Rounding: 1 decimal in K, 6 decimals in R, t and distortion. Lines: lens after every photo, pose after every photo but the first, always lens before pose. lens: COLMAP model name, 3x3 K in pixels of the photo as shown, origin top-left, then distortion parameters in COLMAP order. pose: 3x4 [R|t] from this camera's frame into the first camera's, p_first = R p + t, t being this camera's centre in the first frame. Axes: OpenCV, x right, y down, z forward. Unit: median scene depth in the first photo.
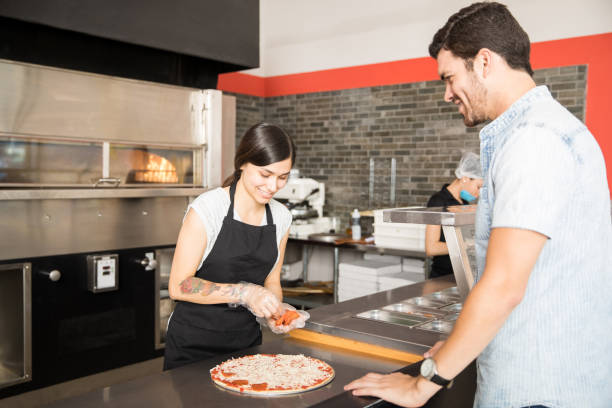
lens RADIAL K [[617.9, 0, 306.0], [0, 617.9, 204.0], [0, 0, 1]] dist [0.010996, 0.020524]
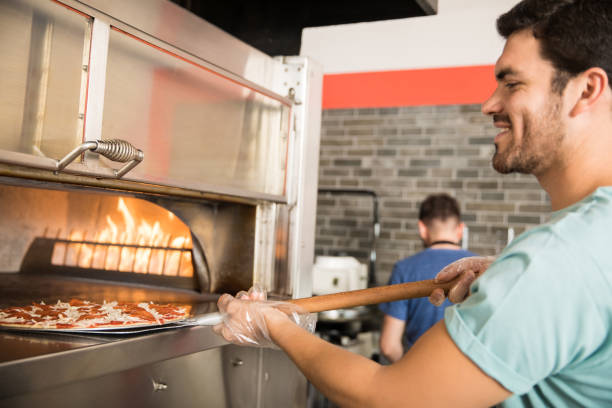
lens RADIAL K [[661.6, 0, 306.0], [0, 661.6, 204.0], [0, 0, 1]] dist [0.027564, 0.024982]
pose [[0.961226, 0.047673, 0.271610, -0.208766], [-0.025922, 0.996203, -0.083116, -0.040361], [-0.274541, 0.072853, 0.958812, 0.457680]]
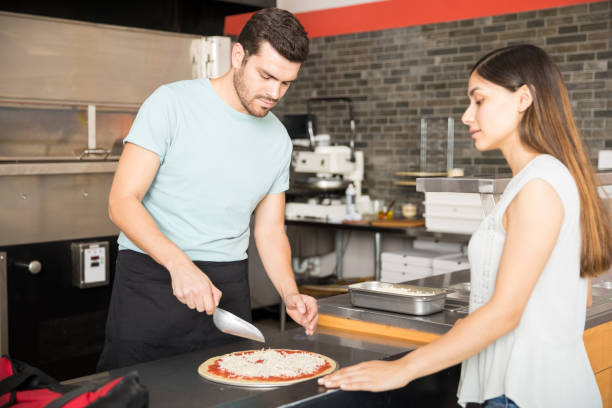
lens RADIAL K [[861.5, 0, 306.0], [0, 861.5, 204.0], [0, 0, 1]] dist [0.099157, 0.058549]
pose [[0.998834, -0.014414, -0.046076, 0.008263], [0.015529, 0.999593, 0.023927, 0.005372], [0.045713, -0.024614, 0.998651, -0.093342]]
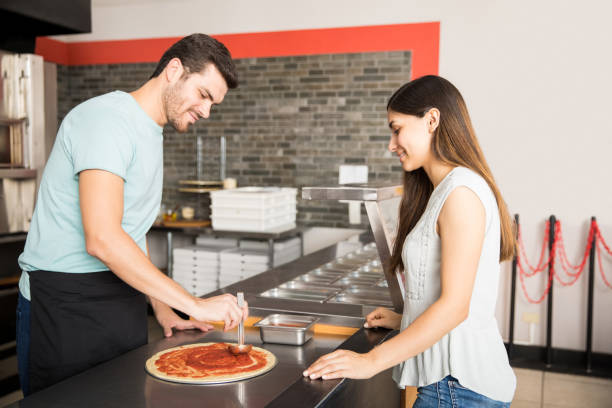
lens RADIAL K [[661.6, 0, 306.0], [0, 661.6, 204.0], [0, 0, 1]] dist [0.027564, 0.024982]
pose [[0.940877, -0.023802, 0.337911, -0.086164], [0.015055, 0.999481, 0.028484, 0.002254], [-0.338414, -0.021713, 0.940747, -0.007947]]
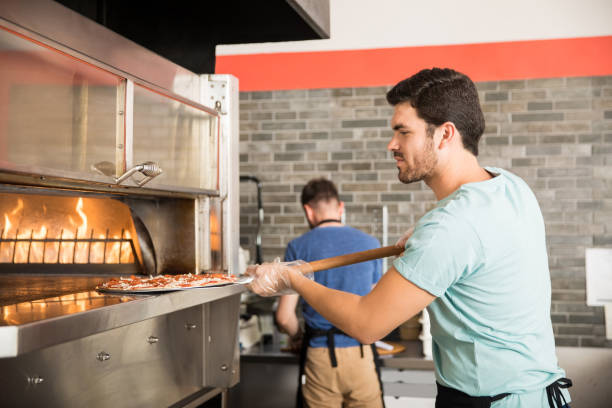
lens RADIAL K [[876.9, 0, 306.0], [0, 876.9, 204.0], [0, 0, 1]] dist [0.114356, 0.008560]
pose [[0.874901, -0.007744, 0.484239, -0.342724], [0.040502, 0.997539, -0.057225, -0.030176], [-0.482604, 0.069679, 0.873062, 0.282154]]
